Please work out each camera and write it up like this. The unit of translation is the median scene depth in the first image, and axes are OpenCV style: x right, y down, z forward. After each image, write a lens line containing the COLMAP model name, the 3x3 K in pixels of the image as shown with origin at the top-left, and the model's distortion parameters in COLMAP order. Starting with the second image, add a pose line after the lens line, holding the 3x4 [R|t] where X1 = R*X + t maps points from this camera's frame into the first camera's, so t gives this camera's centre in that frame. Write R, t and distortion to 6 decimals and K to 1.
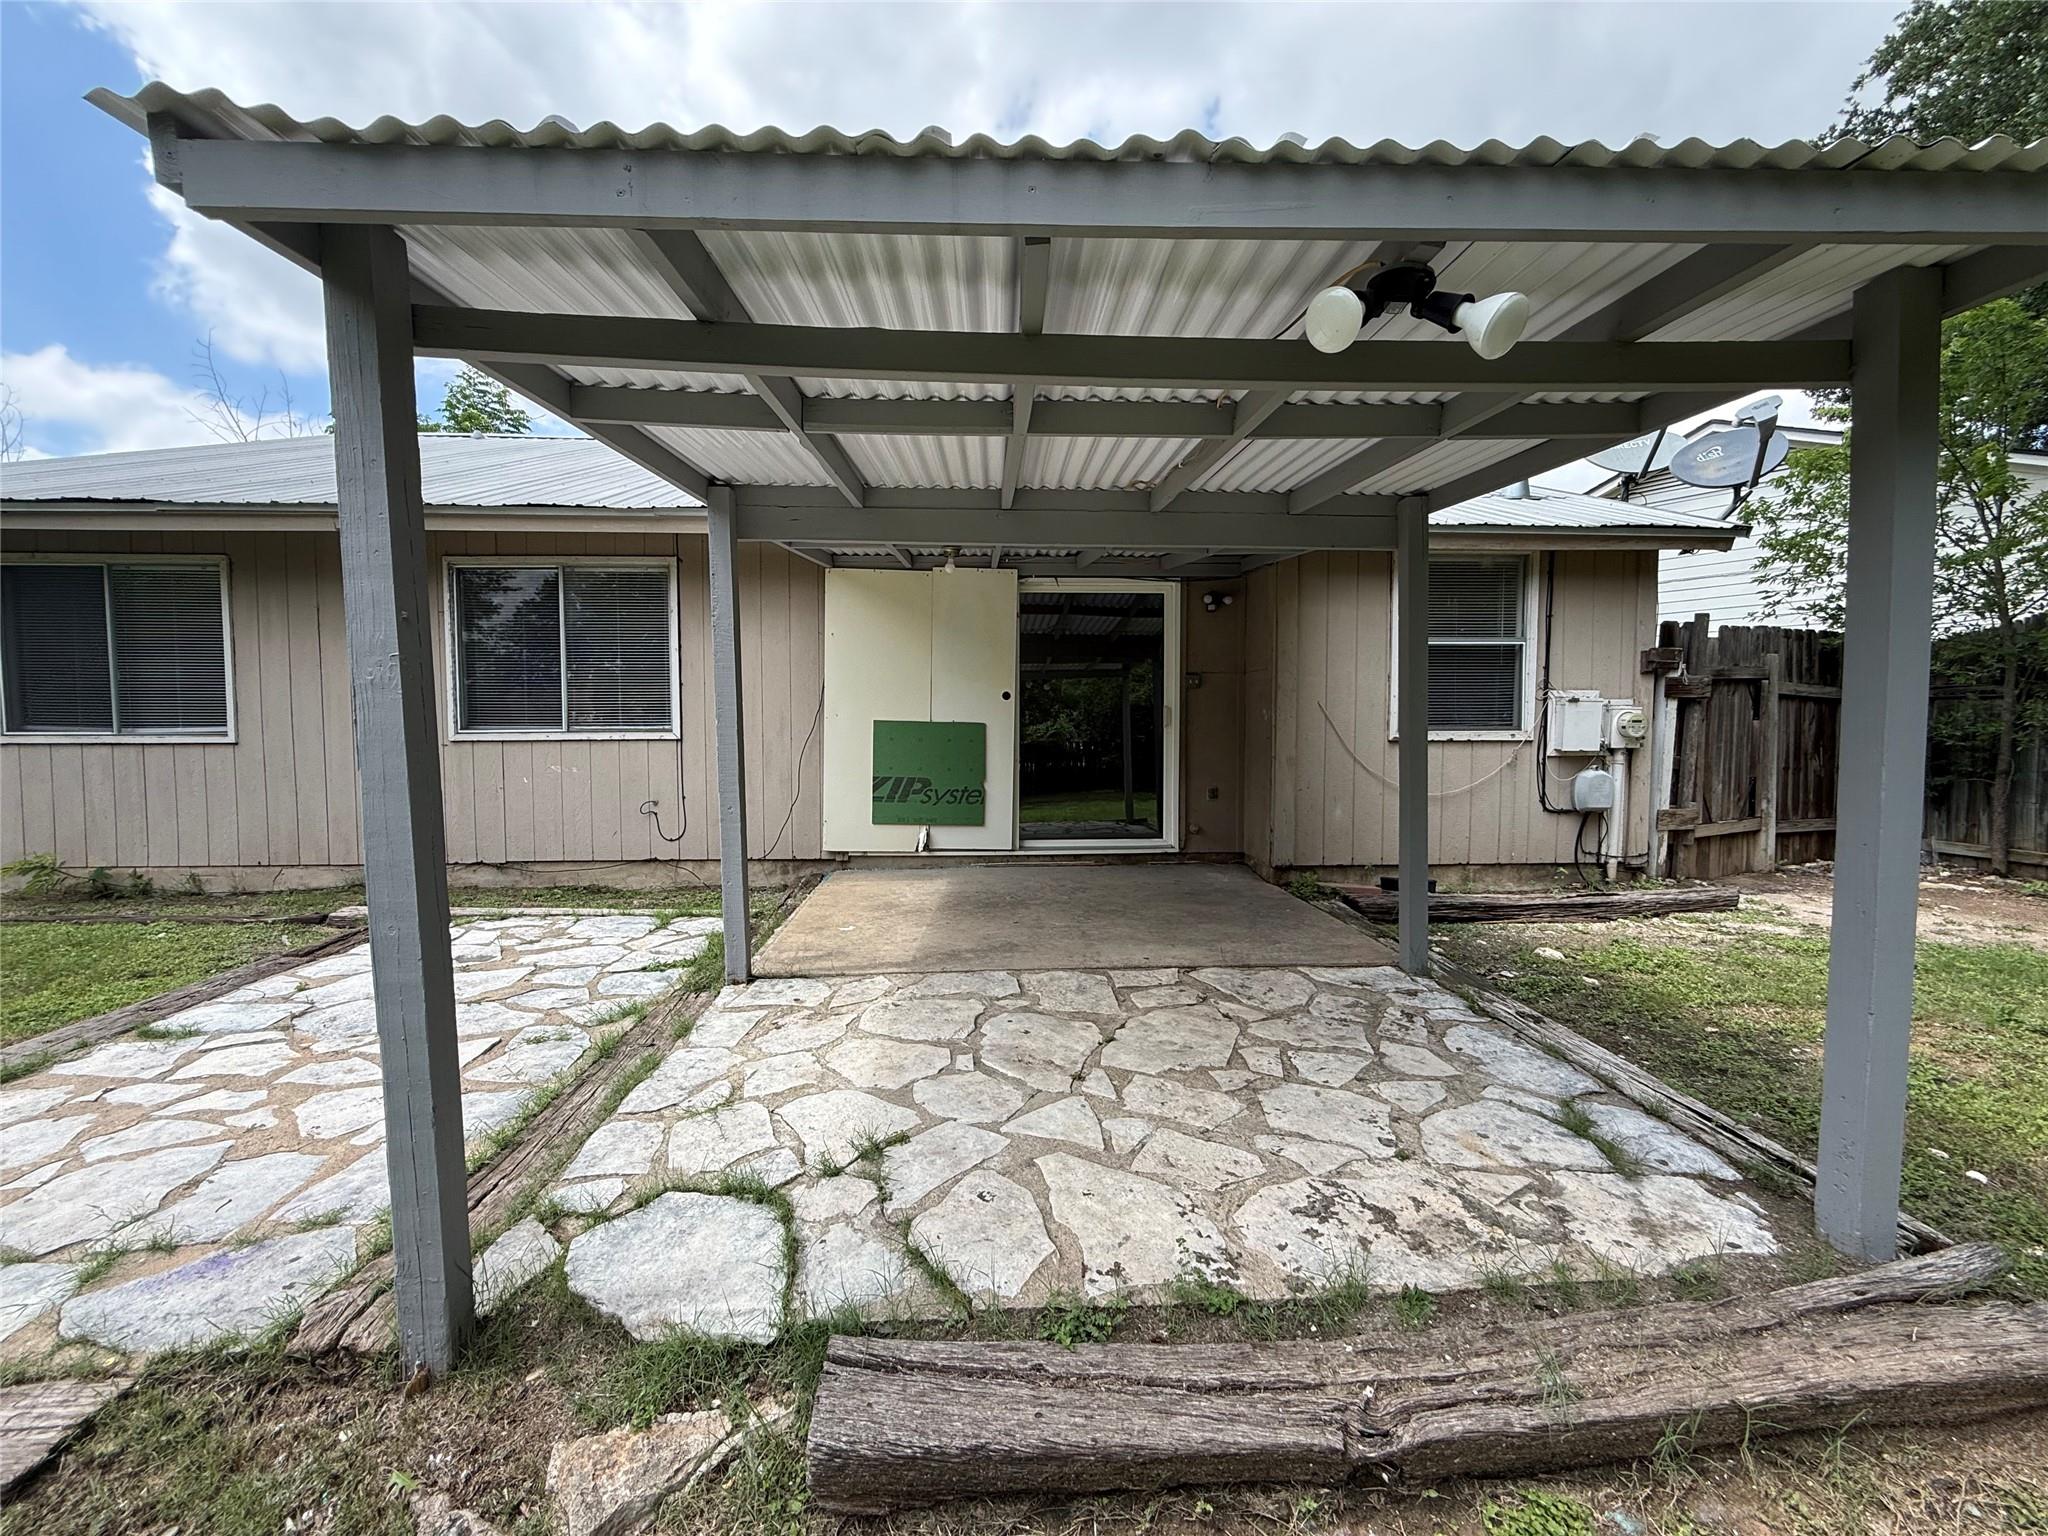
lens RADIAL K [[814.3, 0, 1021.2], [0, 814.3, 766.1], [0, 0, 1]] dist [0.000674, 0.000070]
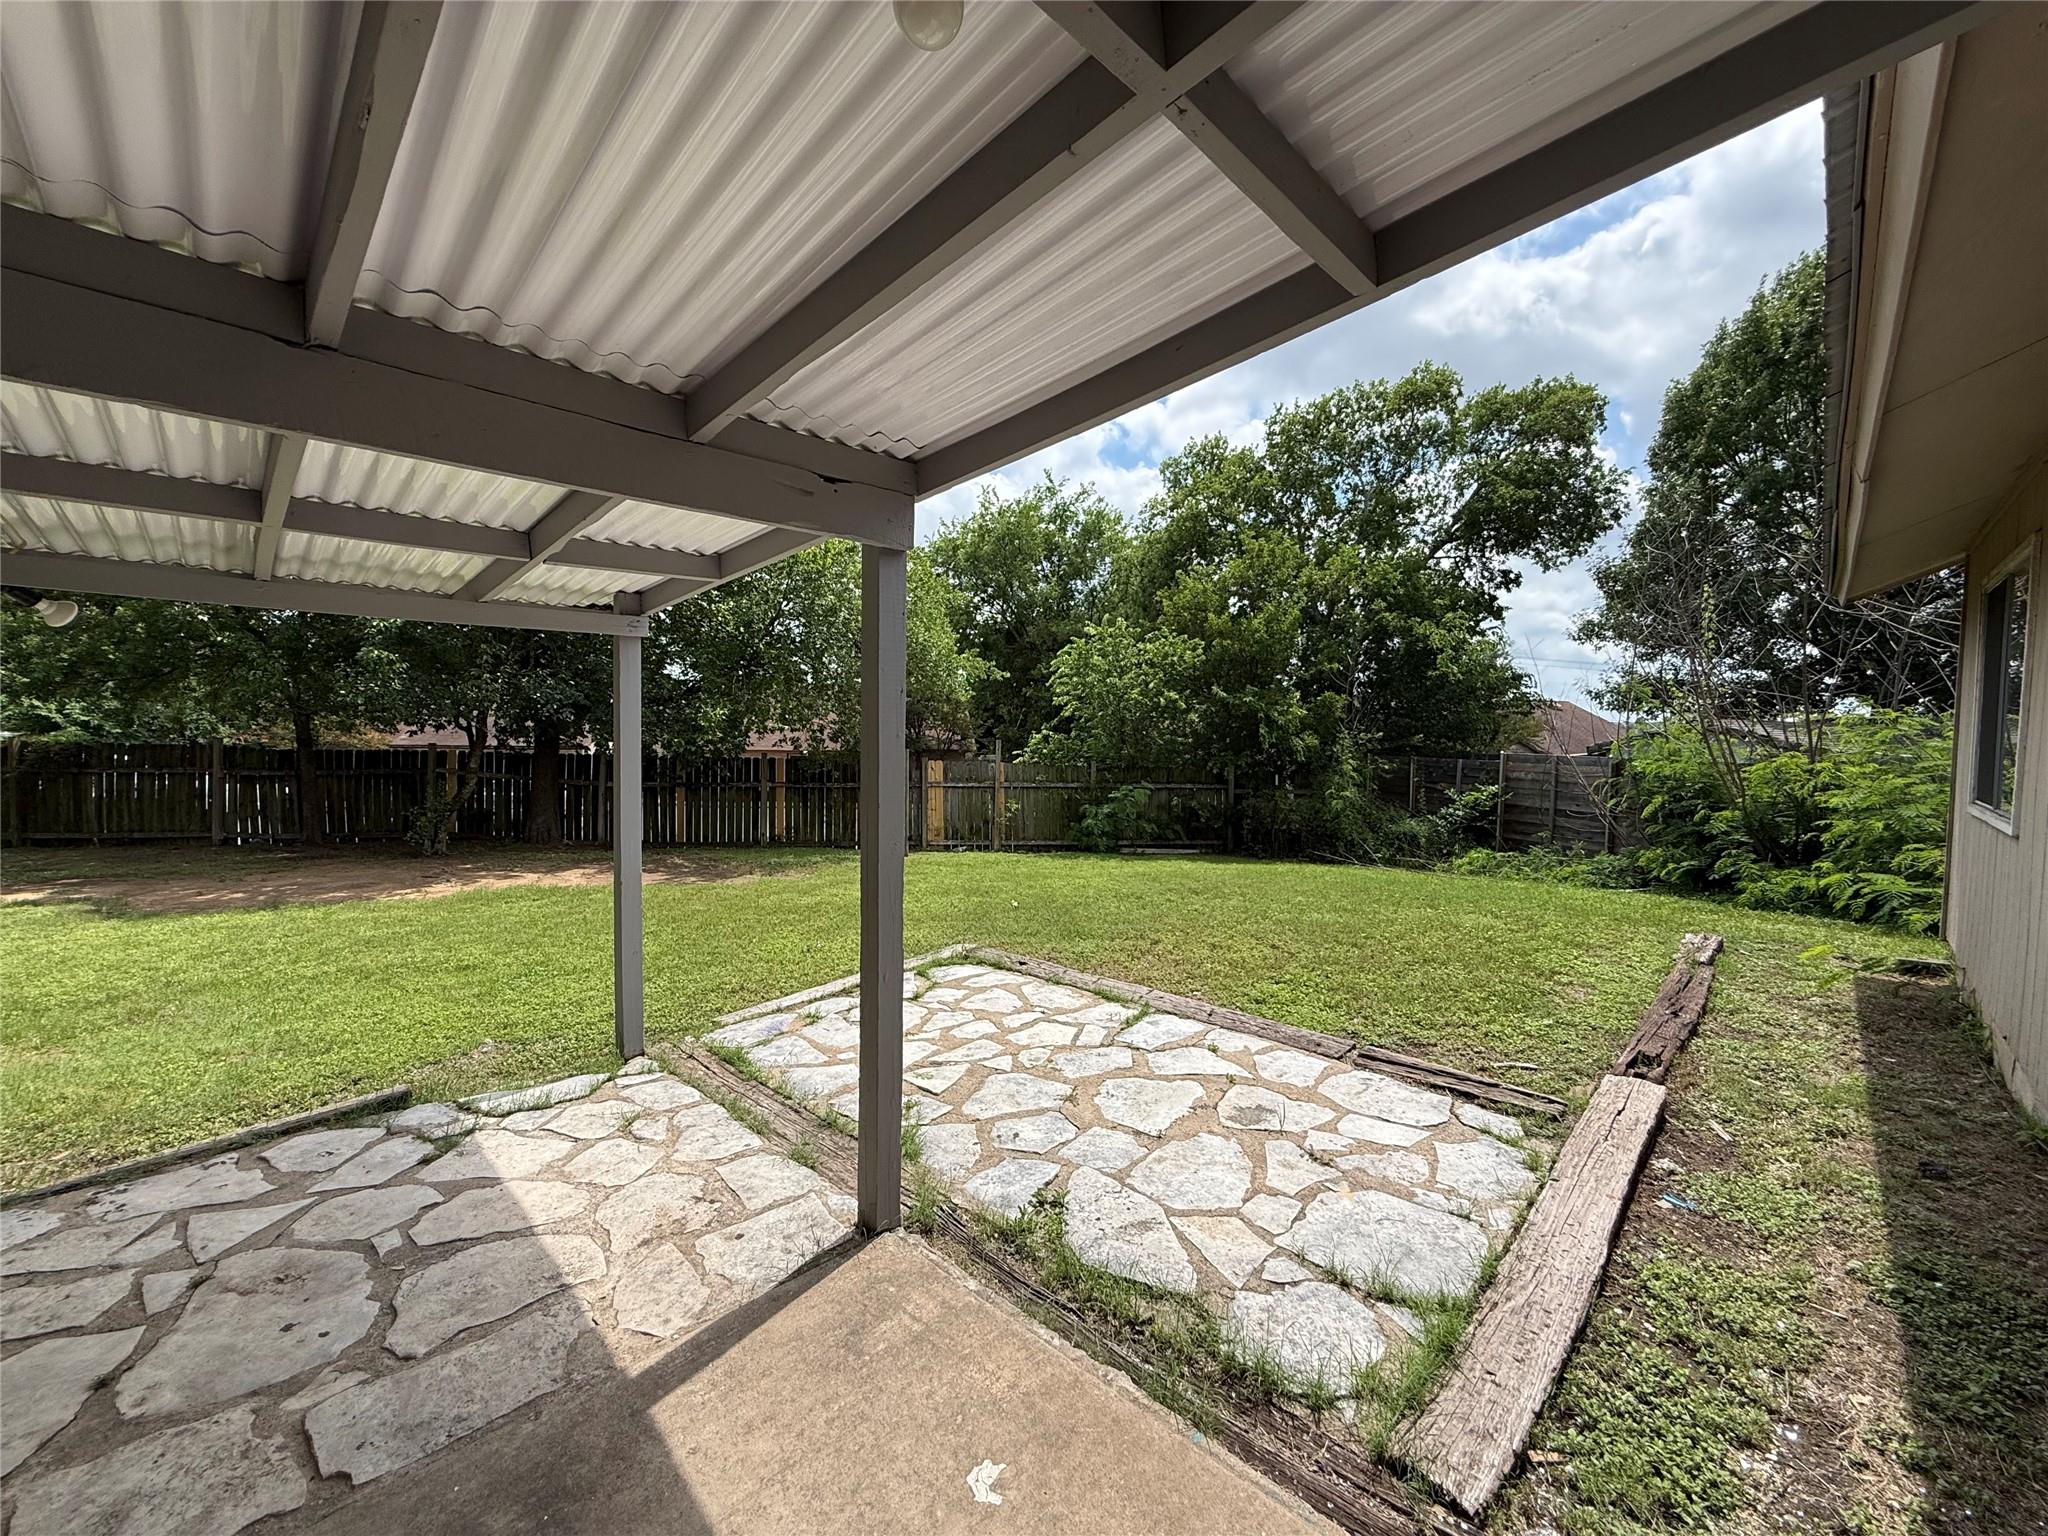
lens RADIAL K [[814.3, 0, 1021.2], [0, 814.3, 766.1], [0, 0, 1]] dist [0.000674, 0.000070]
pose [[-0.736596, 0.025336, -0.675859, 0.004531], [-0.041974, 0.995659, 0.083070, -0.225601], [0.675030, 0.089557, -0.732335, 2.105105]]
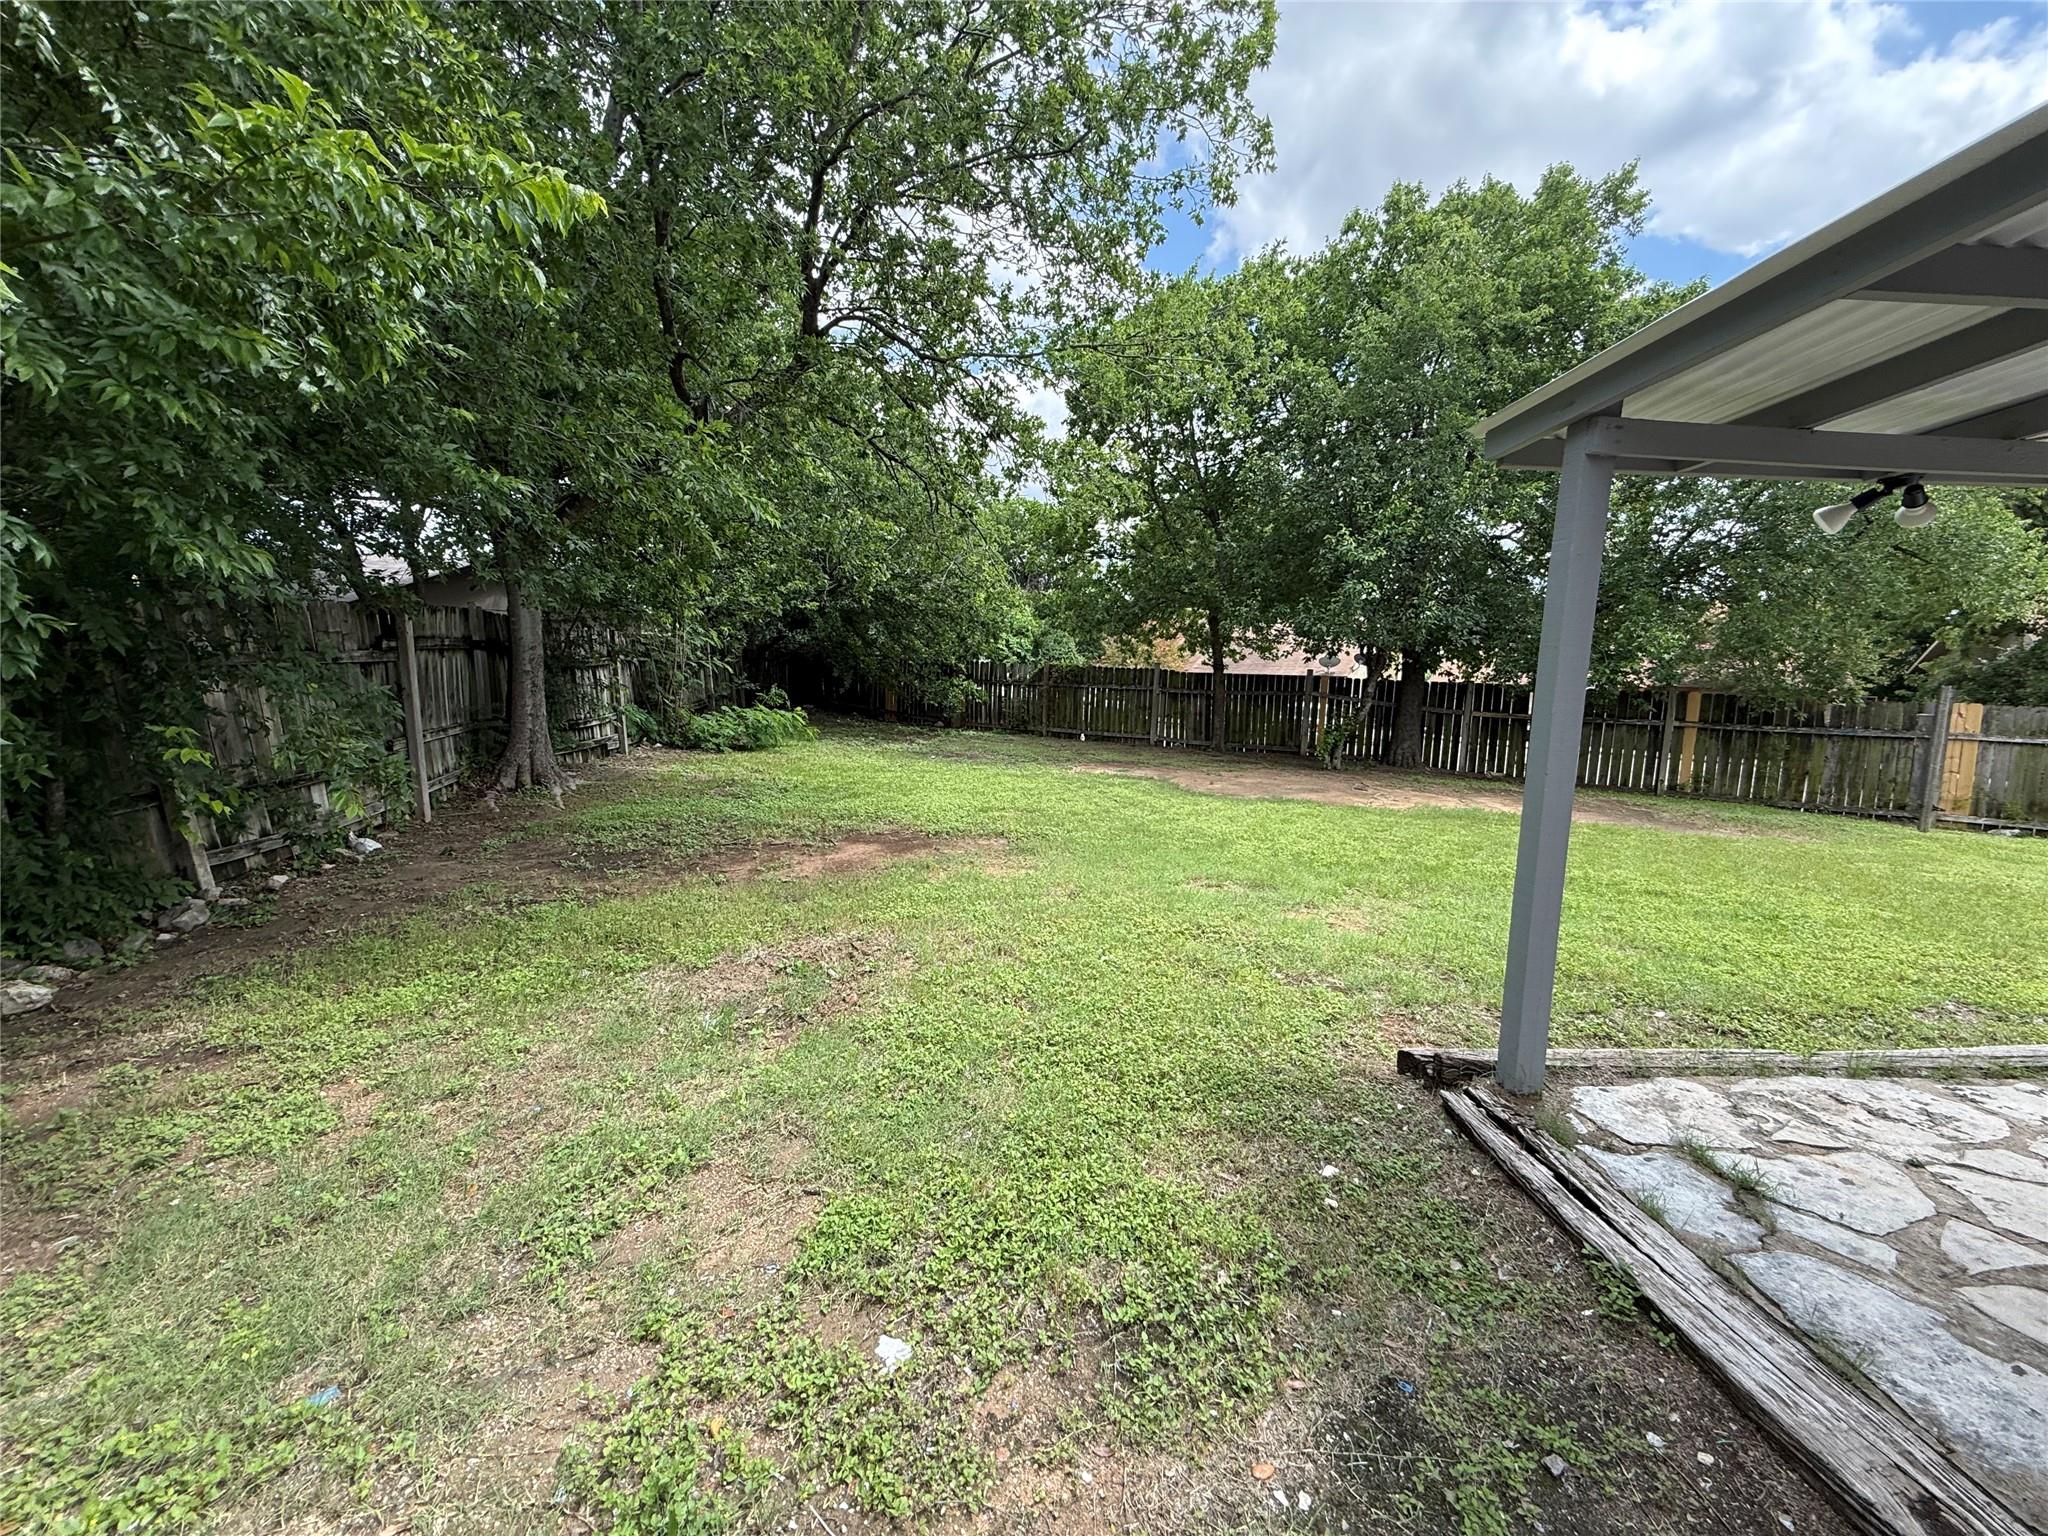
lens RADIAL K [[814.3, 0, 1021.2], [0, 814.3, 766.1], [0, 0, 1]] dist [0.000674, 0.000070]
pose [[-0.999624, -0.015328, 0.022742, 1.302763], [-0.010879, 0.982821, 0.184241, -0.144865], [-0.025175, 0.183924, -0.982618, 1.615542]]
